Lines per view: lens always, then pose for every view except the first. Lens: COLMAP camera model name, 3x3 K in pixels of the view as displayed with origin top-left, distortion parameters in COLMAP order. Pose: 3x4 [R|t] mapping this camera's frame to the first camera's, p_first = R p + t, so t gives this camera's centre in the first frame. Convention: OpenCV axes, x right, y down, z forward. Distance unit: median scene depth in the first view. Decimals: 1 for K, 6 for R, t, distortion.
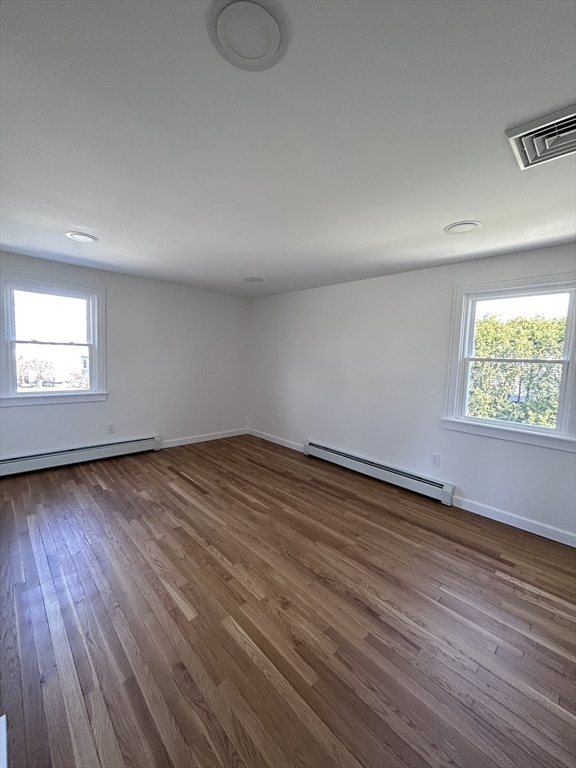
lens RADIAL K [[306.2, 0, 288.0], [0, 306.2, 384.0], [0, 0, 1]] dist [-0.000647, -0.000248]
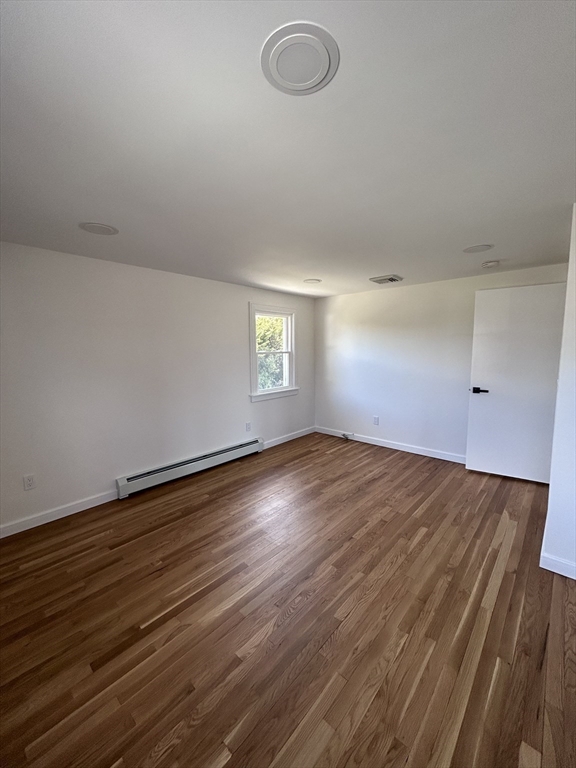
lens RADIAL K [[306.2, 0, 288.0], [0, 306.2, 384.0], [0, 0, 1]] dist [-0.000647, -0.000248]
pose [[-0.067668, -0.147084, 0.986807, -0.895212], [0.103309, 0.982724, 0.153560, -0.140421], [-0.992345, 0.112337, -0.051304, 0.894102]]
